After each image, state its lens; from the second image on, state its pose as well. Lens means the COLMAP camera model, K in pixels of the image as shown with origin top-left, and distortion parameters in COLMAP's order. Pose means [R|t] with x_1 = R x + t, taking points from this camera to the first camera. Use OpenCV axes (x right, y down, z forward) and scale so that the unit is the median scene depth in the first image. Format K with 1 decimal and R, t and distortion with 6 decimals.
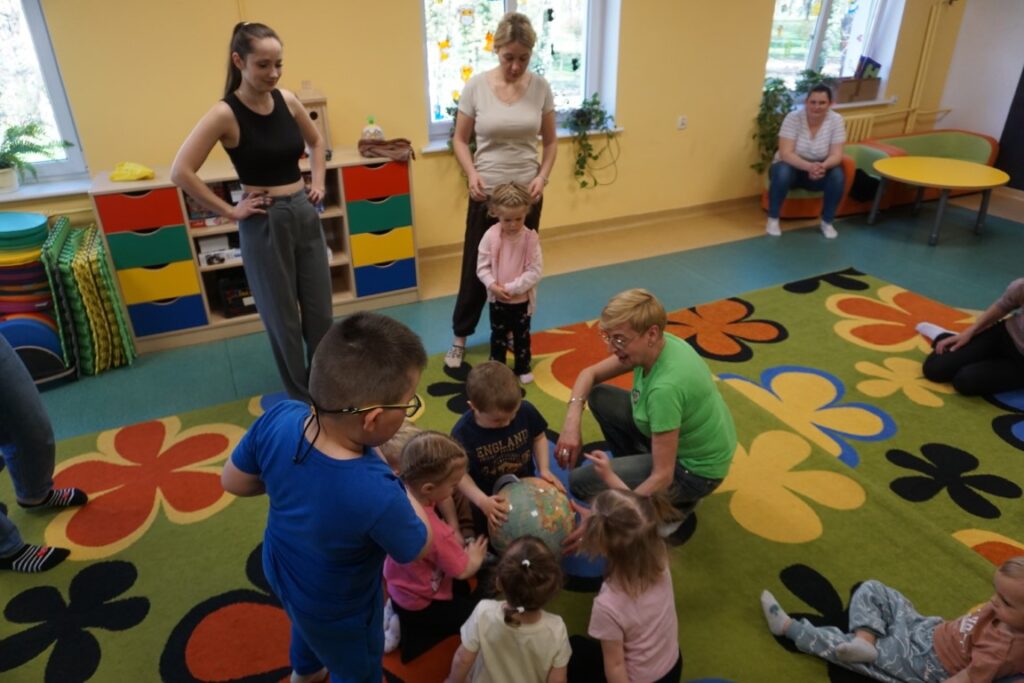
lens RADIAL K [[692.0, 0, 512.1], [0, 692.0, 338.9], [0, 0, 1]] dist [-0.040475, 0.036883]
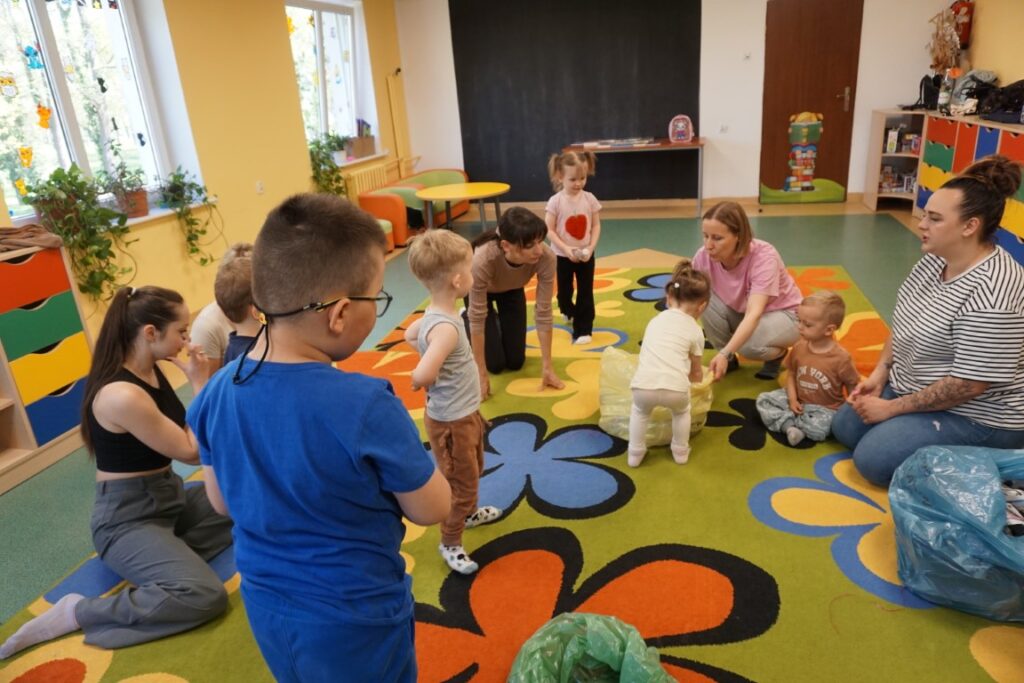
lens RADIAL K [[692.0, 0, 510.4], [0, 692.0, 336.6], [0, 0, 1]] dist [-0.040475, 0.036883]
pose [[0.636019, -0.294247, 0.713371, -0.406330], [0.408984, 0.912466, 0.011732, 0.026701], [-0.654379, 0.284296, 0.700688, 0.174784]]
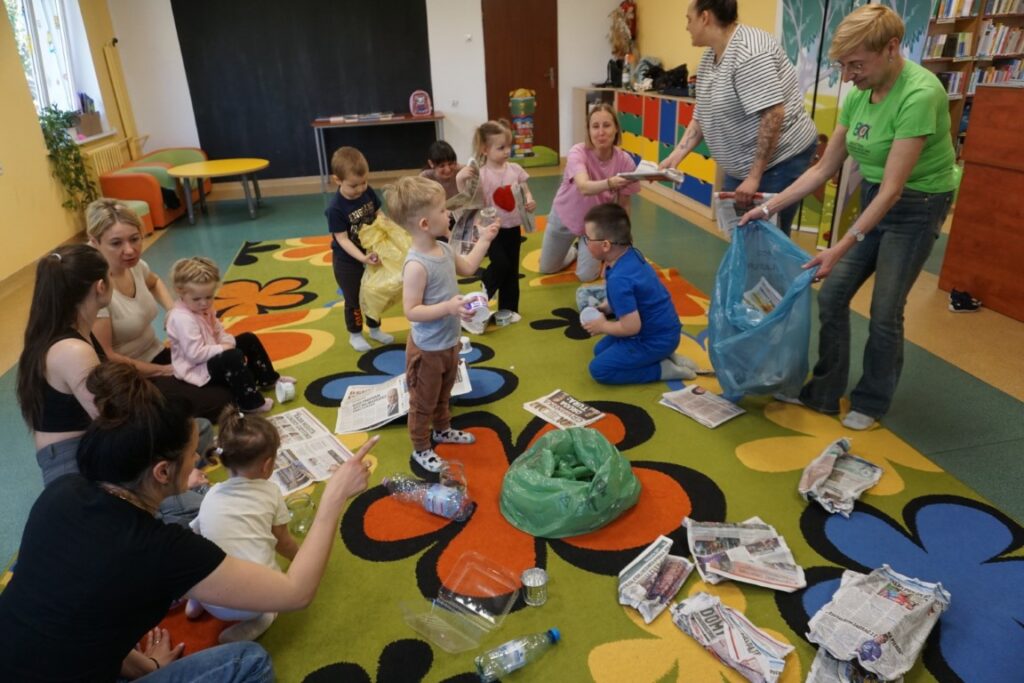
lens RADIAL K [[692.0, 0, 504.5], [0, 692.0, 338.3], [0, 0, 1]] dist [-0.040475, 0.036883]
pose [[0.247878, -0.374538, 0.893464, -0.630125], [0.478667, 0.849161, 0.223168, -0.017274], [-0.842279, 0.372353, 0.389767, 0.264430]]
